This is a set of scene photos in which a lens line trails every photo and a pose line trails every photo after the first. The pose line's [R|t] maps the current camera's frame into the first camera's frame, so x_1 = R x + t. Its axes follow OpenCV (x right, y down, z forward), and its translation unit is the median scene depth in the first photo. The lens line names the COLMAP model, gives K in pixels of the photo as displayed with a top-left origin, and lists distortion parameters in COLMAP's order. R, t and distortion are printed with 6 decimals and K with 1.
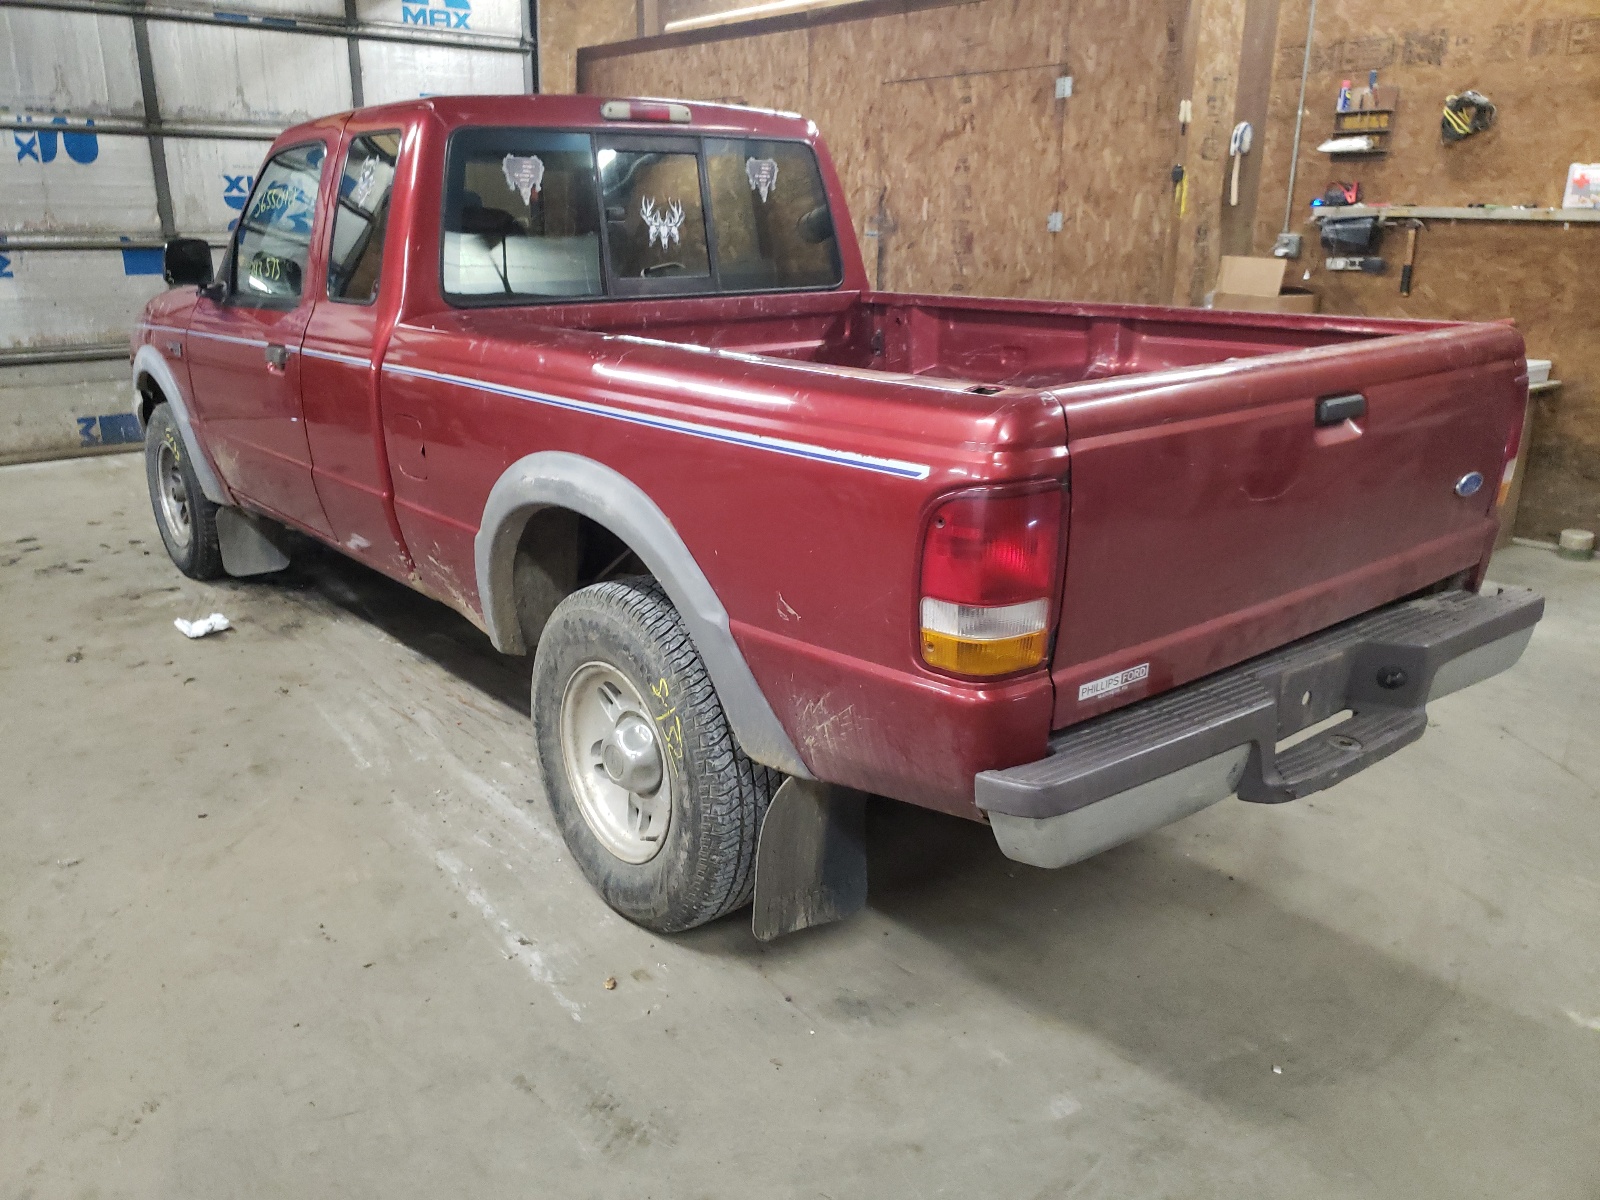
lens RADIAL K [[1254.4, 0, 771.7], [0, 1254.4, 607.5], [0, 0, 1]] dist [-0.031849, 0.066689]
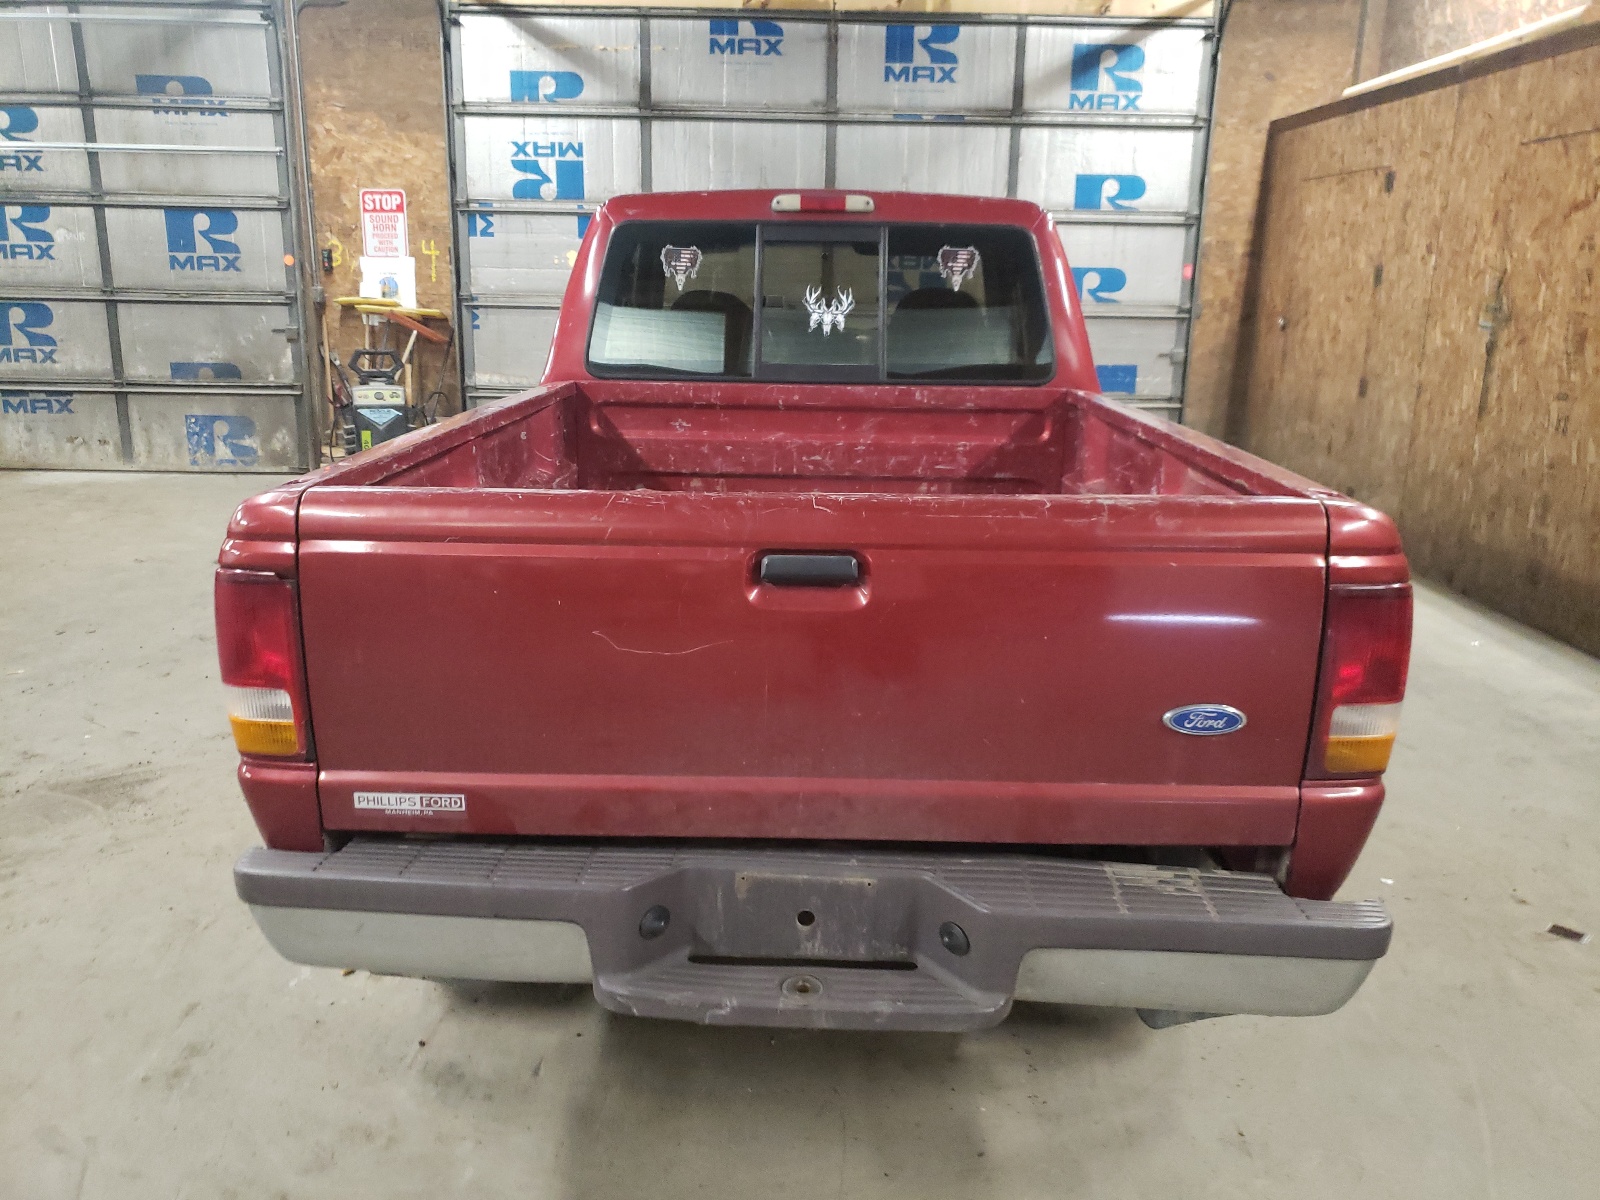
lens RADIAL K [[1259.9, 0, 802.3], [0, 1259.9, 576.3], [0, 0, 1]] dist [-0.025897, 0.062622]
pose [[0.766604, 0.163404, -0.620981, 0.291351], [-0.208441, 0.978035, 0.000037, -0.046934], [0.607347, 0.129410, 0.783825, 0.108948]]
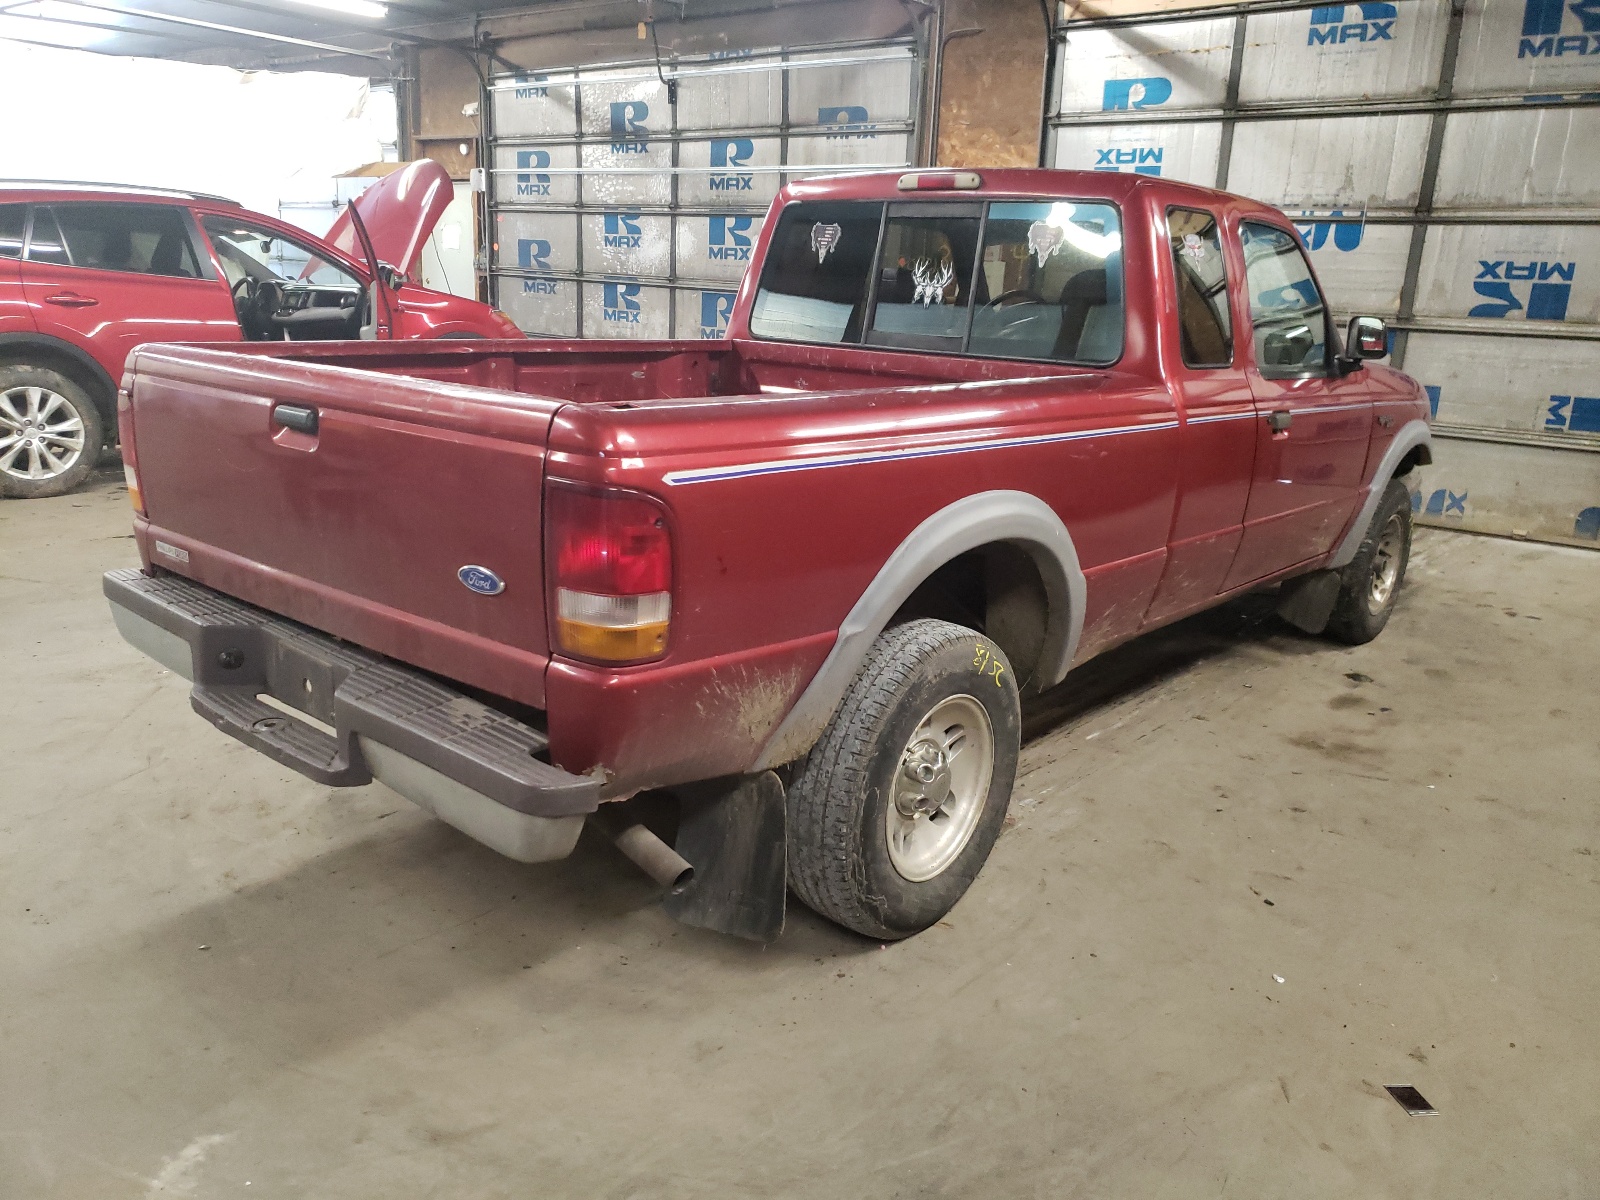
lens RADIAL K [[1254.9, 0, 787.6], [0, 1254.9, 596.5], [0, 0, 1]] dist [-0.029114, 0.070218]
pose [[0.189348, 0.255300, -0.948140, 0.495312], [-0.335910, 0.924189, 0.181768, -0.109874], [0.922666, 0.284073, 0.260751, 0.351673]]
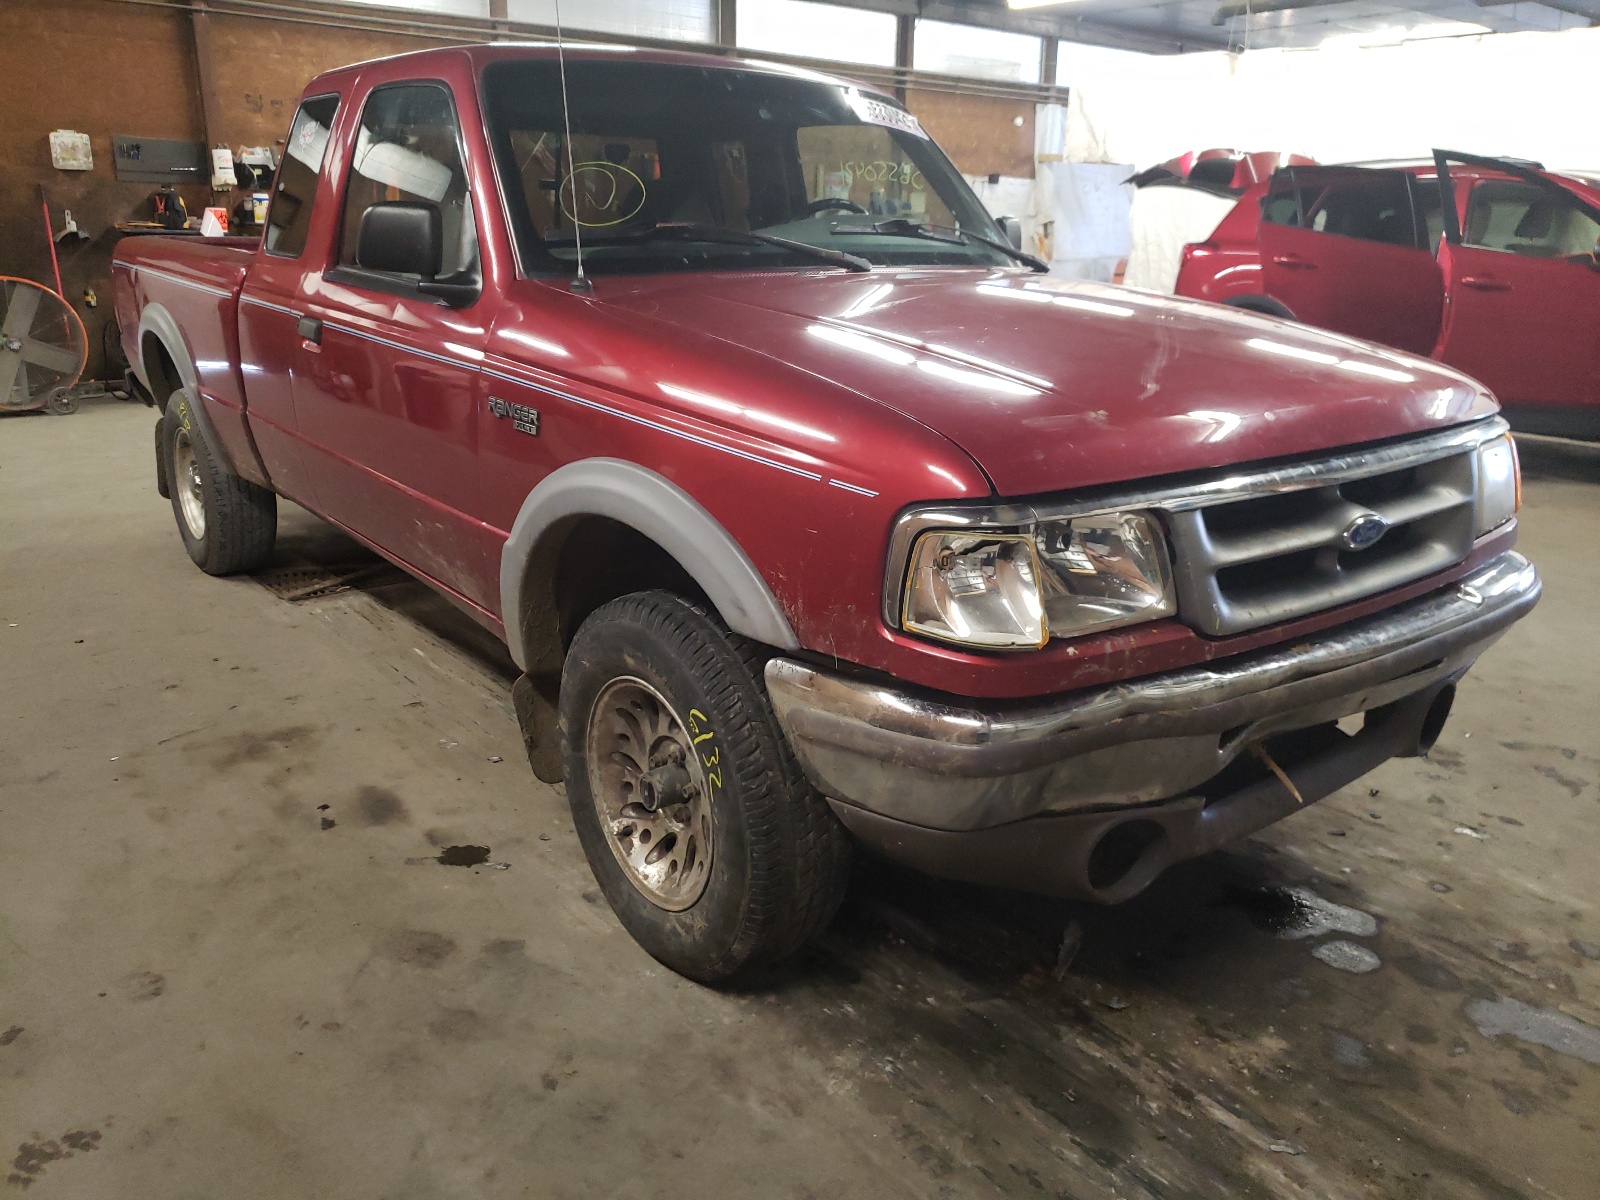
lens RADIAL K [[1254.9, 0, 787.6], [0, 1254.9, 596.5], [0, 0, 1]] dist [-0.029114, 0.070218]
pose [[-0.999724, -0.020685, 0.011141, -0.193803], [-0.010808, 0.825933, 0.563664, -0.335397], [-0.020861, 0.563388, -0.825929, 1.110838]]
